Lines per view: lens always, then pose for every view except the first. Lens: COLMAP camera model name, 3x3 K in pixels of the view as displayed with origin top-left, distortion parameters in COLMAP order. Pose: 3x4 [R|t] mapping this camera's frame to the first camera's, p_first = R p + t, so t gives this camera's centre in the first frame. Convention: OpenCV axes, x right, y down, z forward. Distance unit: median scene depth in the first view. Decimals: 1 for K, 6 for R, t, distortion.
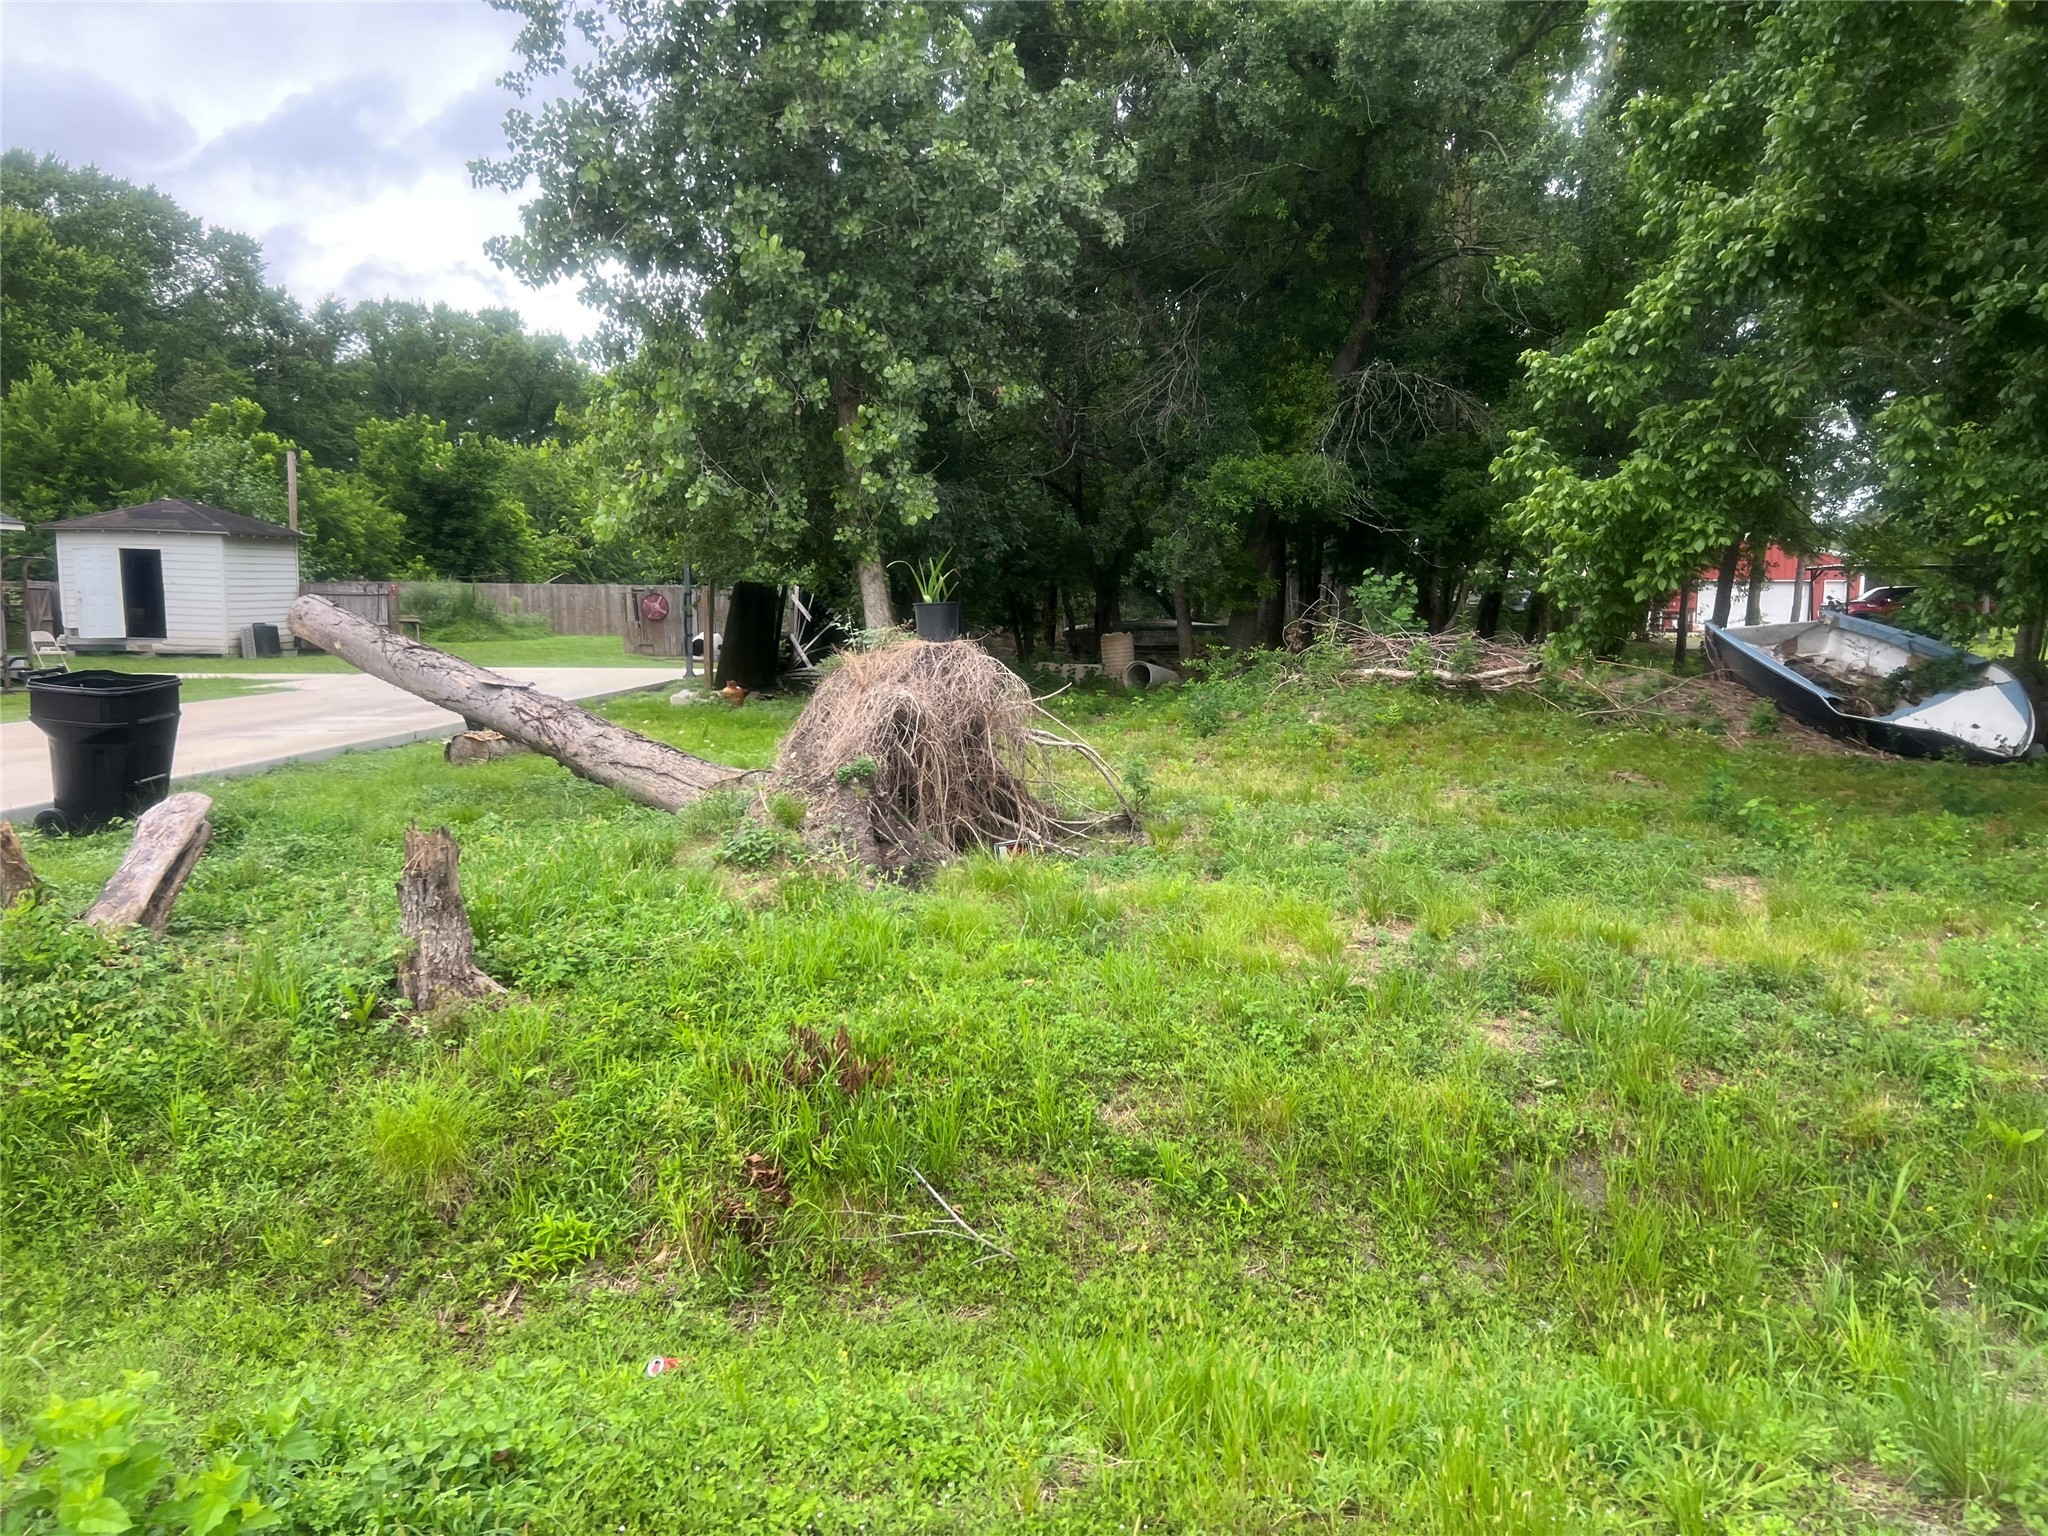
lens RADIAL K [[1553.6, 0, 1020.2], [0, 1553.6, 775.5], [0, 0, 1]] dist [0.063156, -0.069034]
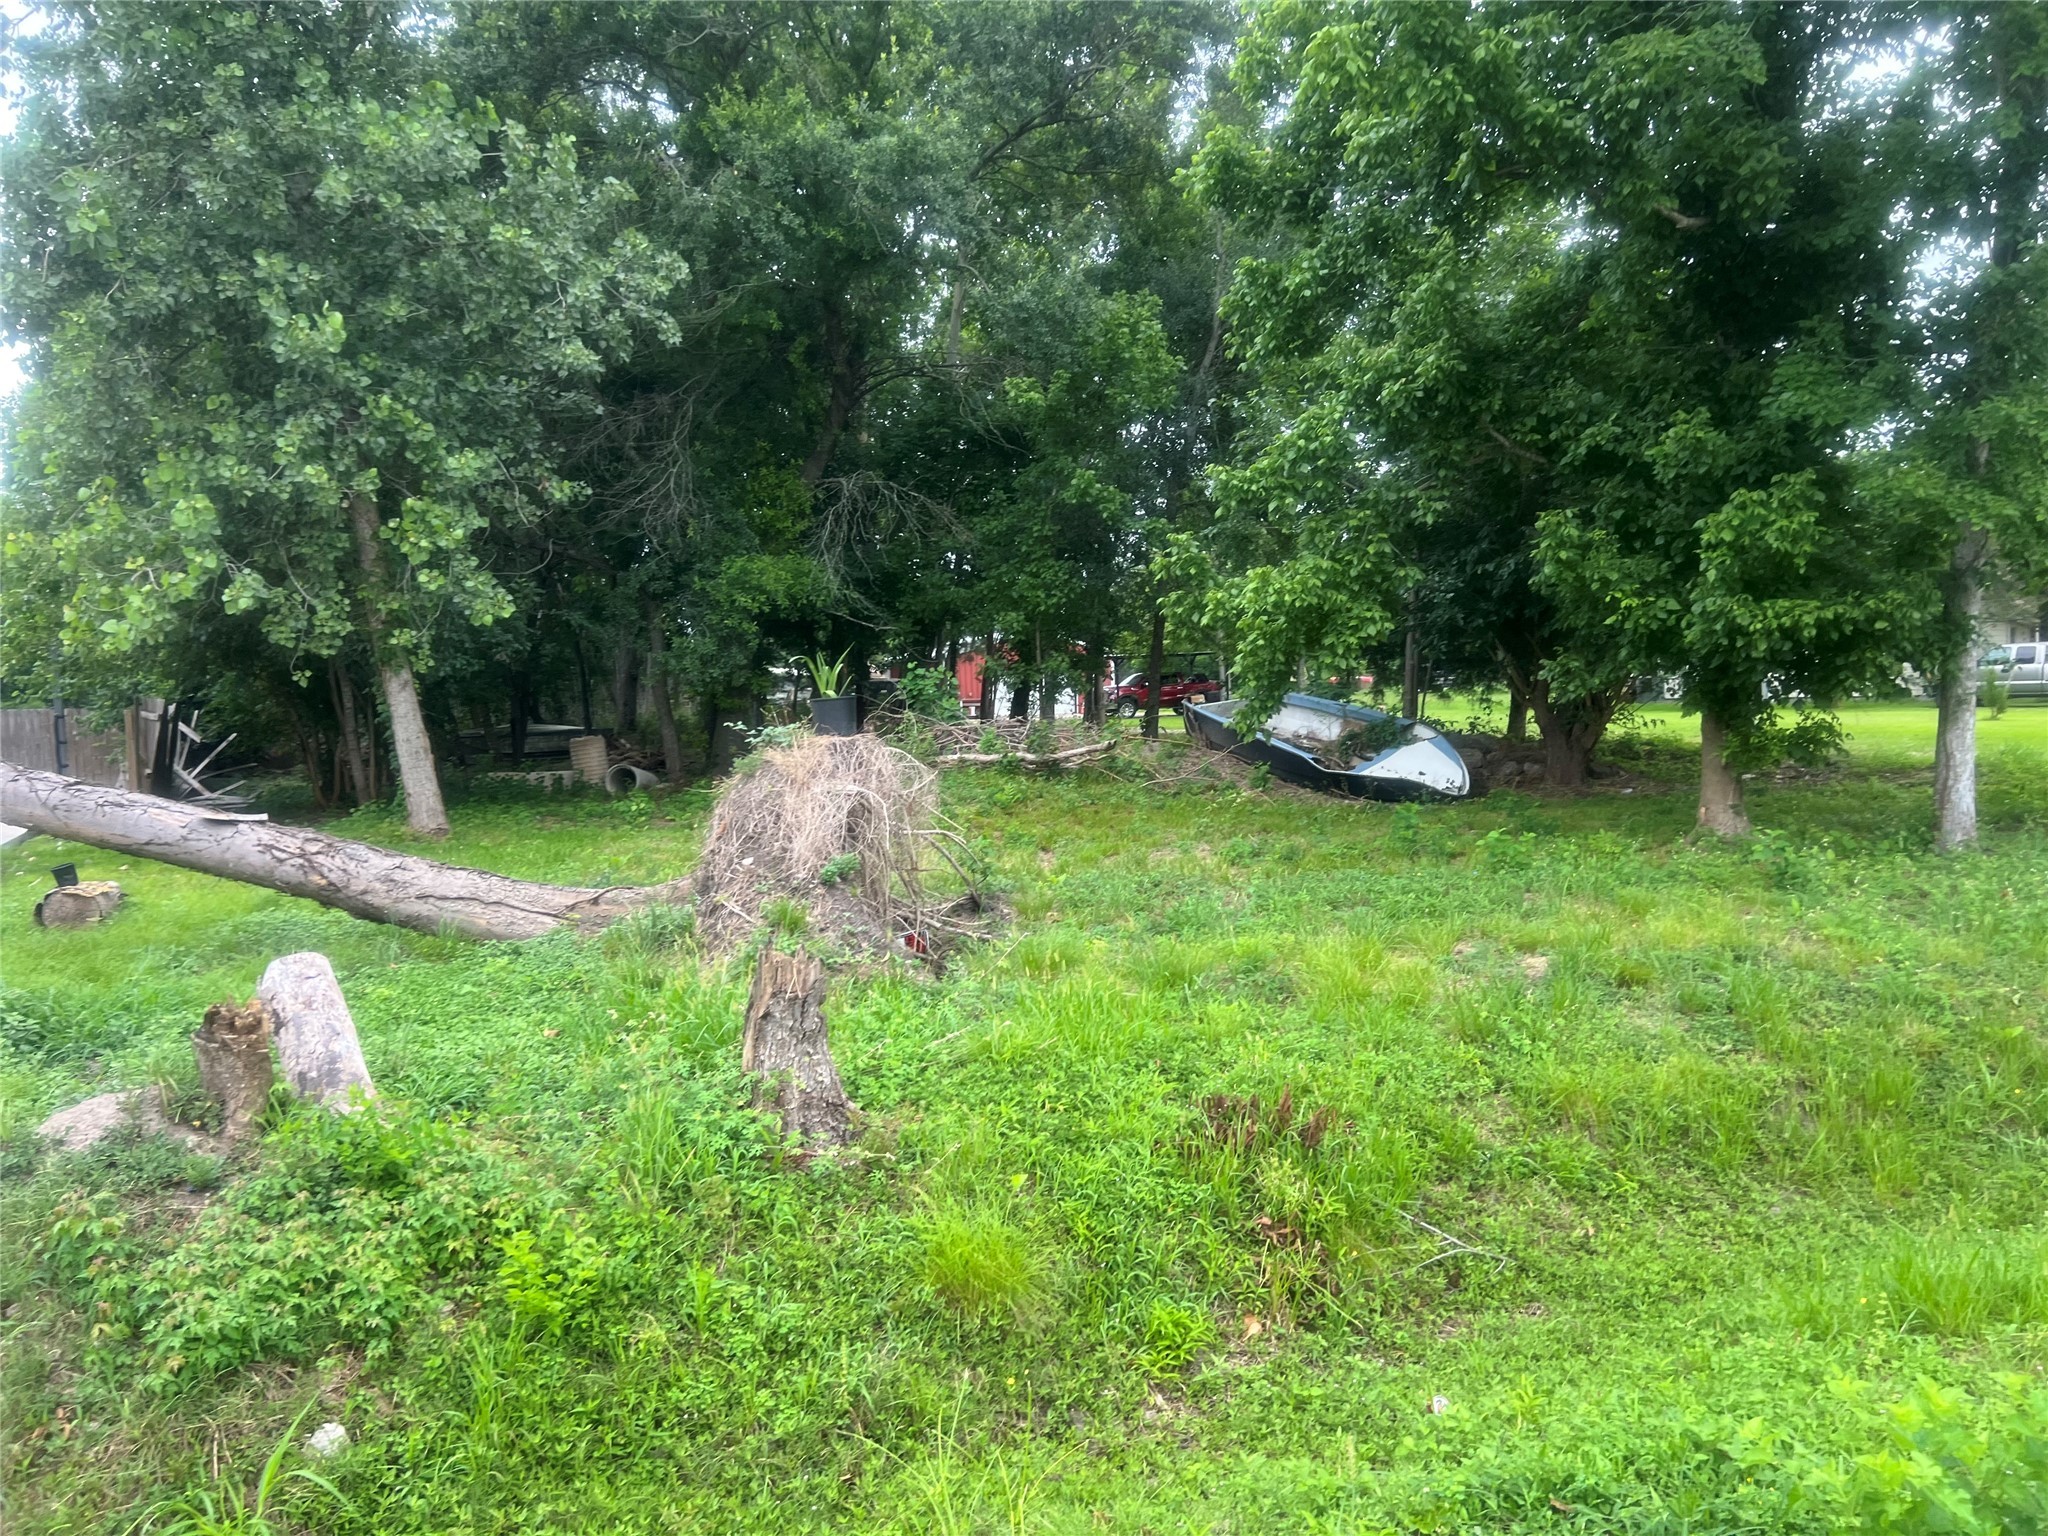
lens RADIAL K [[1553.6, 0, 1020.2], [0, 1553.6, 775.5], [0, 0, 1]] dist [0.063156, -0.069034]
pose [[0.892384, -0.060841, 0.447156, -0.215592], [0.089338, 0.995077, -0.042898, -0.004999], [-0.442345, 0.078229, 0.893427, 0.036575]]
